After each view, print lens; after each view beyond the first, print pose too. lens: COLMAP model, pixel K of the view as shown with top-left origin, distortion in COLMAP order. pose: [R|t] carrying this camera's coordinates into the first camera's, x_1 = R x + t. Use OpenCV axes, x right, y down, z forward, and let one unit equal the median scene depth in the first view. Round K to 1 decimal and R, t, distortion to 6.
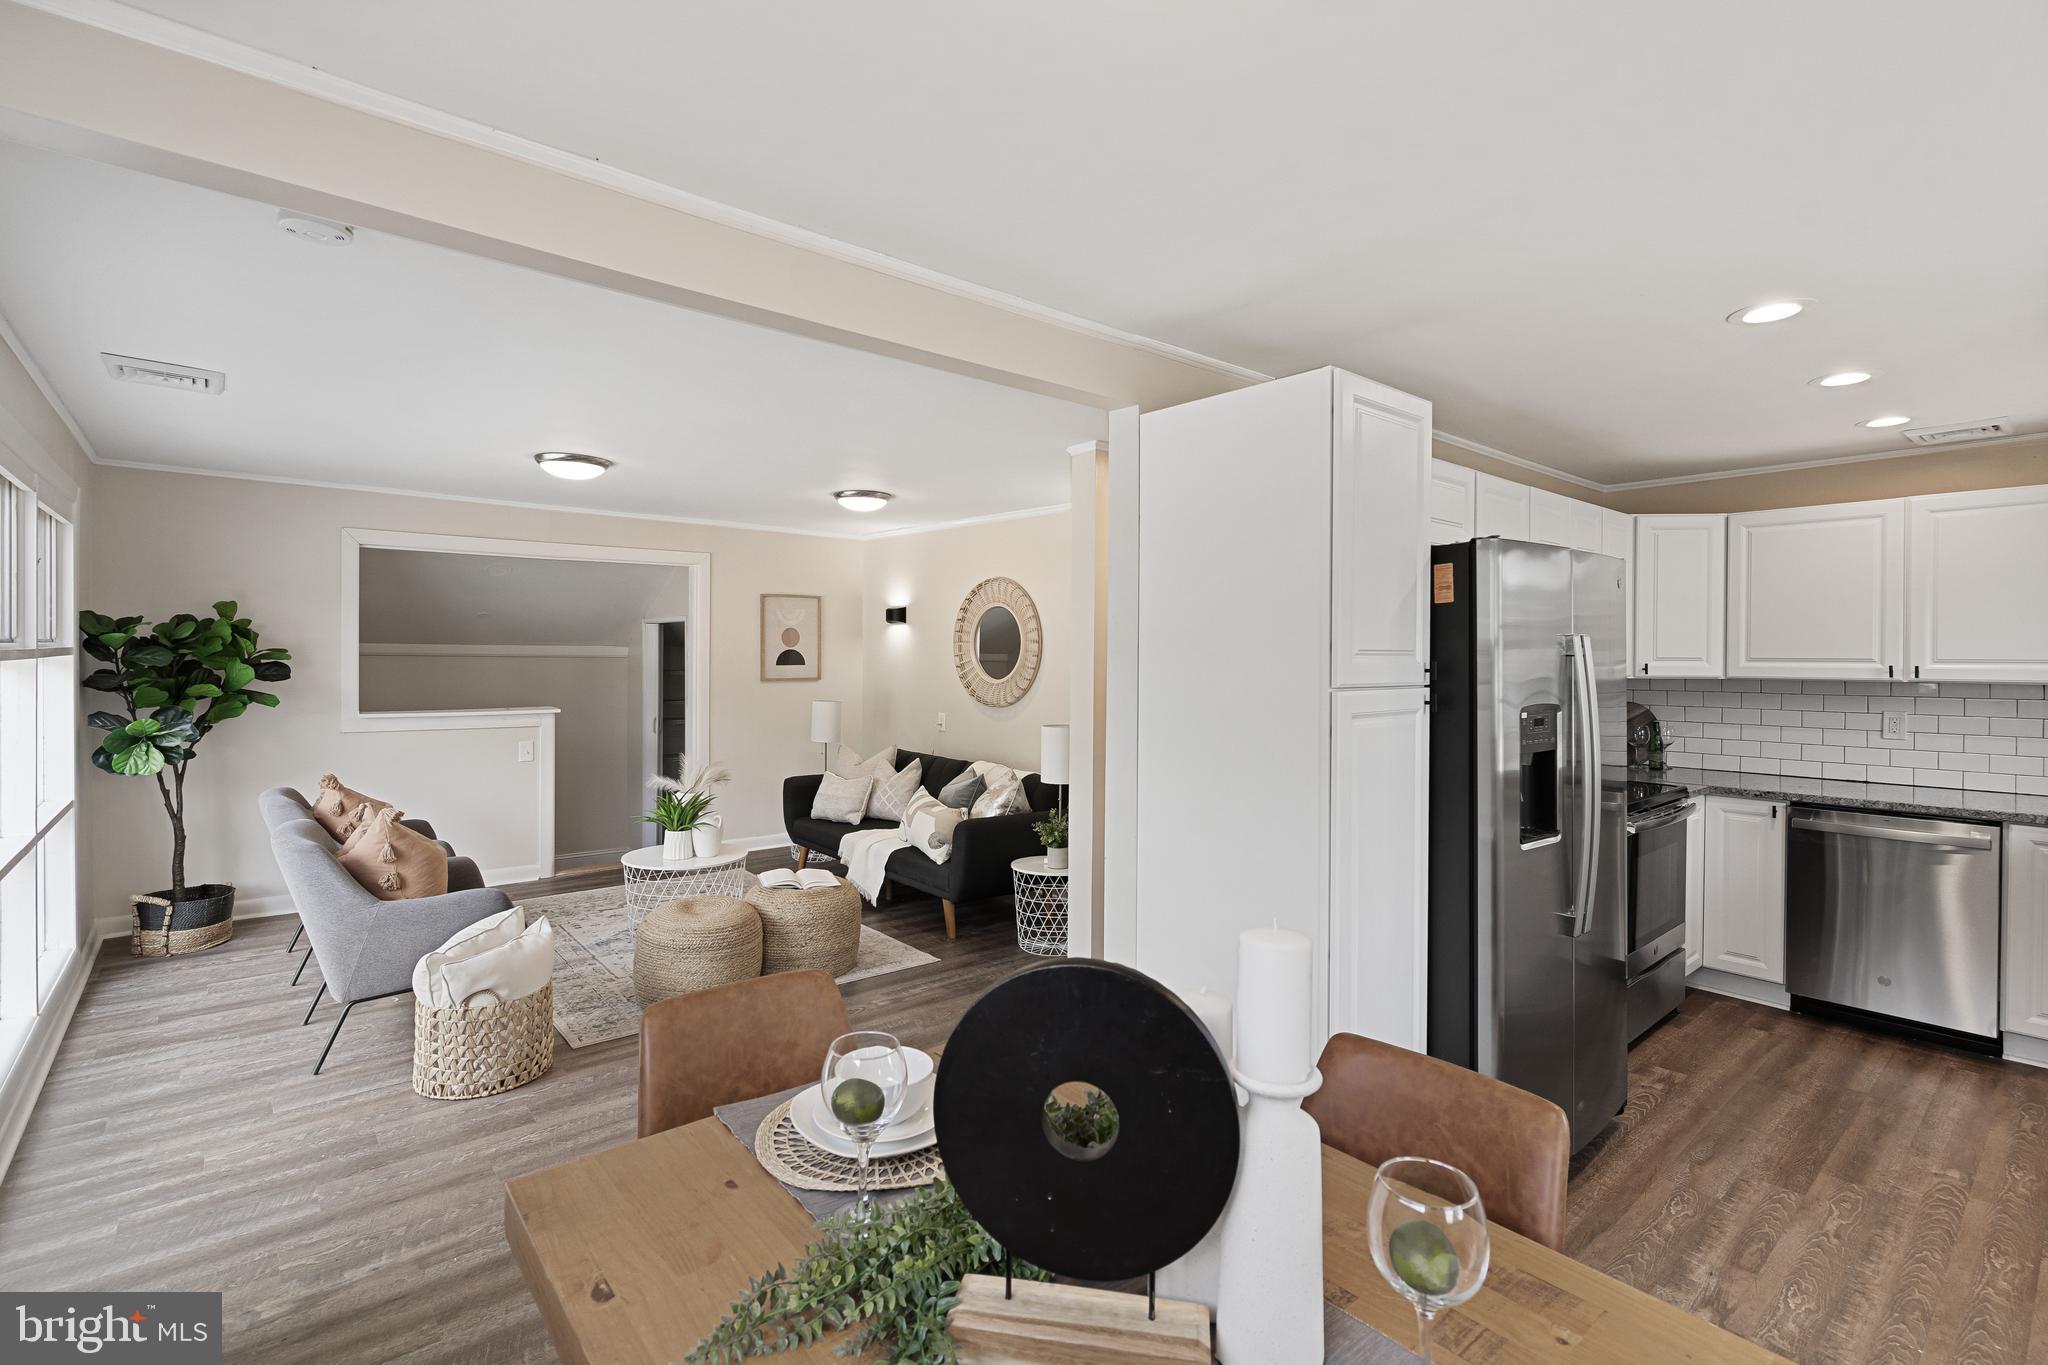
lens RADIAL K [[942.1, 0, 1022.1], [0, 942.1, 679.5], [0, 0, 1]] dist [-0.013533, 0.005750]
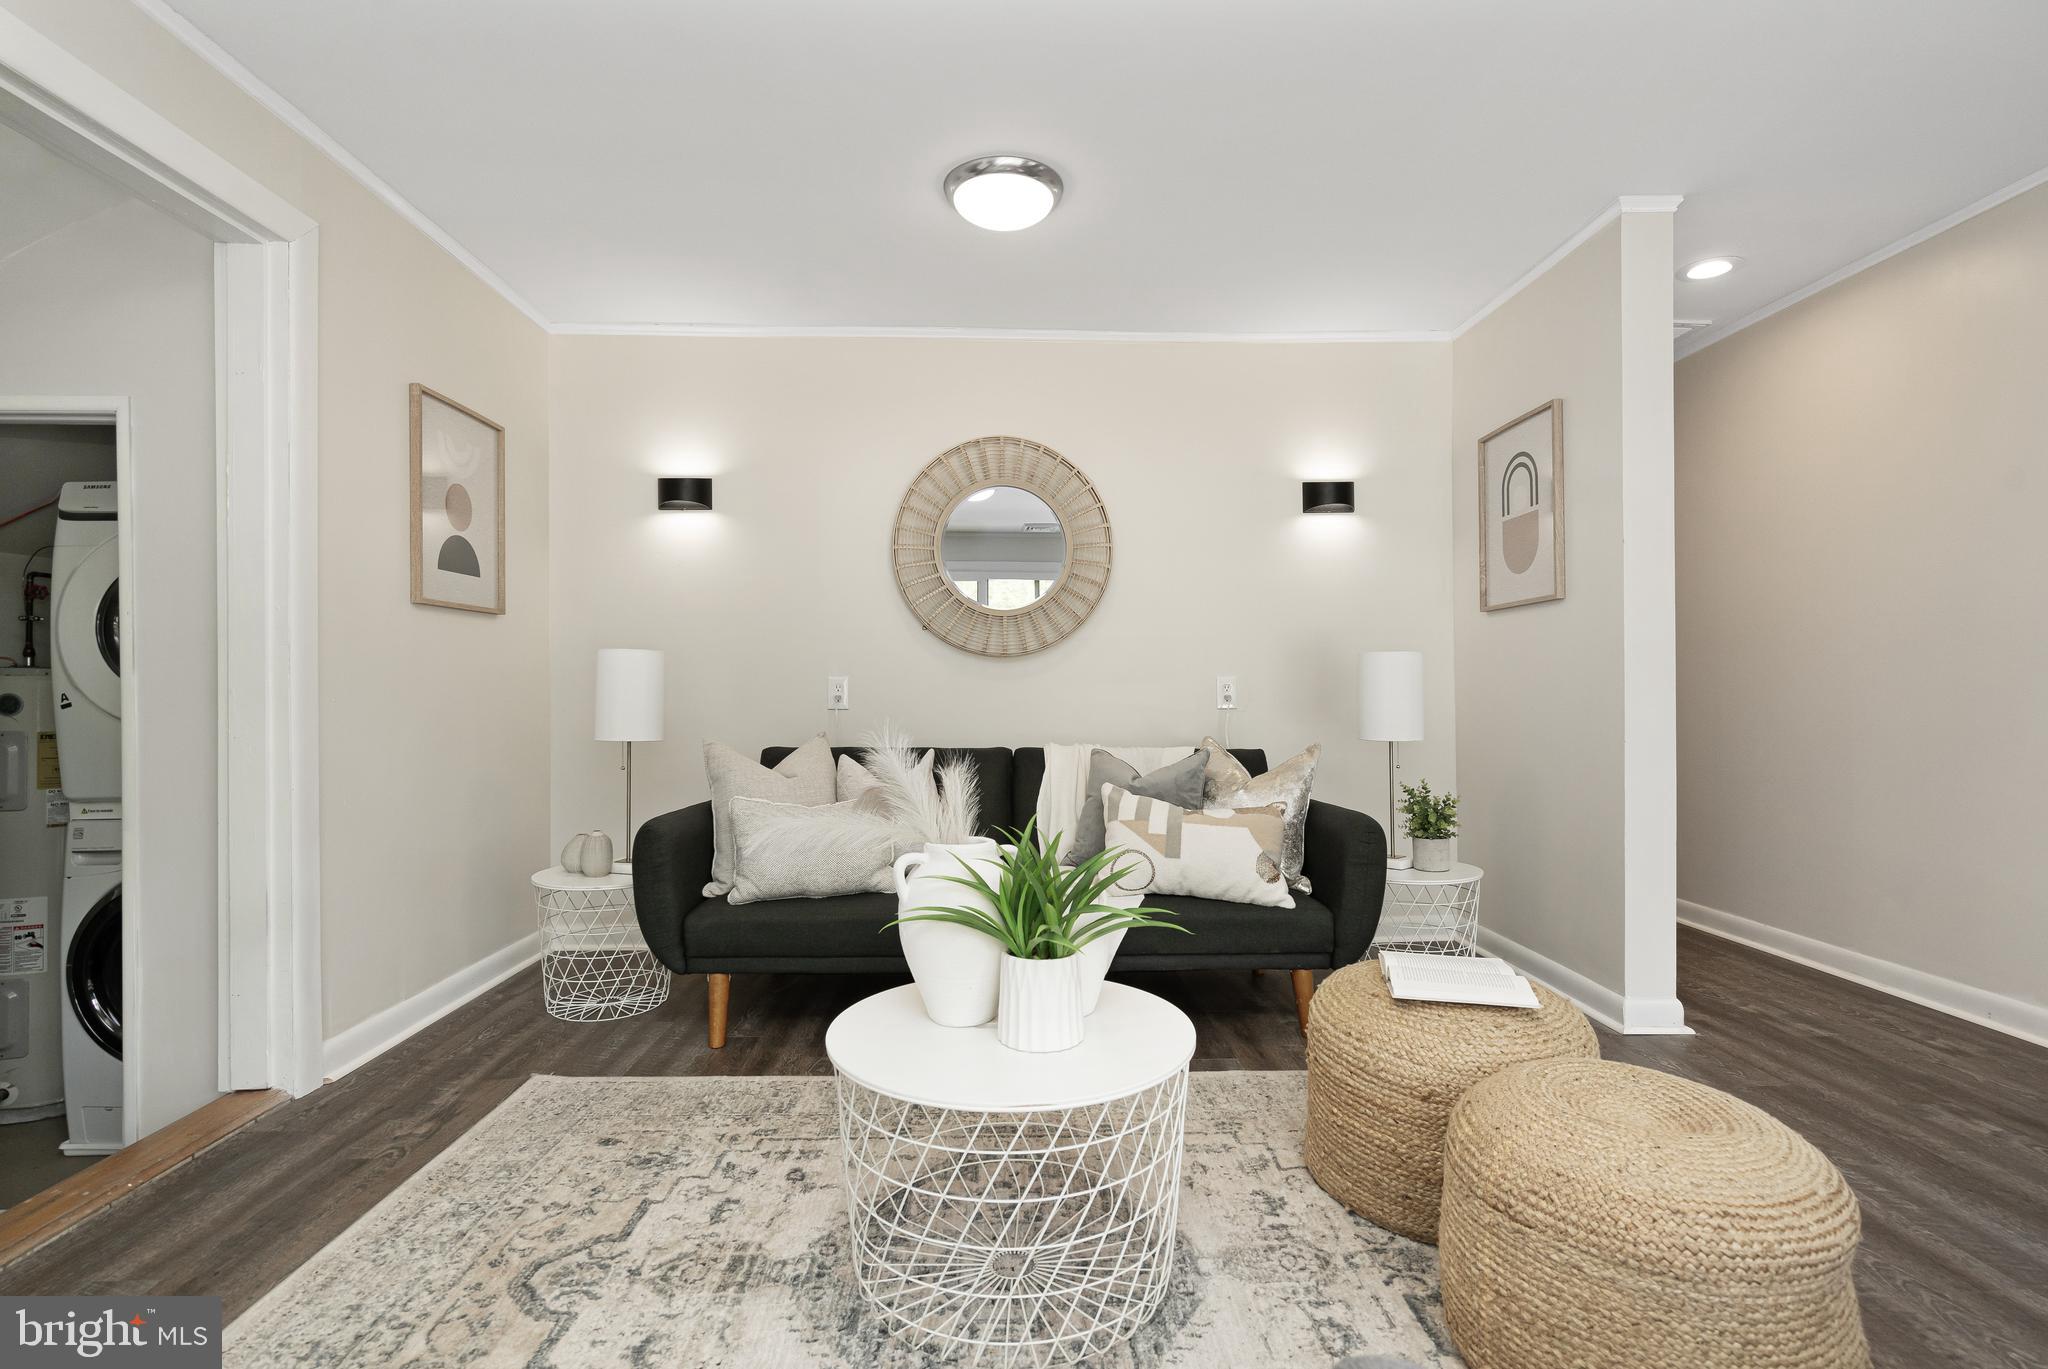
lens RADIAL K [[942.1, 0, 1022.1], [0, 942.1, 681.5], [0, 0, 1]] dist [-0.013533, 0.005750]
pose [[0.631471, -0.011165, 0.775319, -0.422111], [0.032853, 0.999384, -0.012366, 0.047796], [-0.774704, 0.033280, 0.631448, 0.544523]]
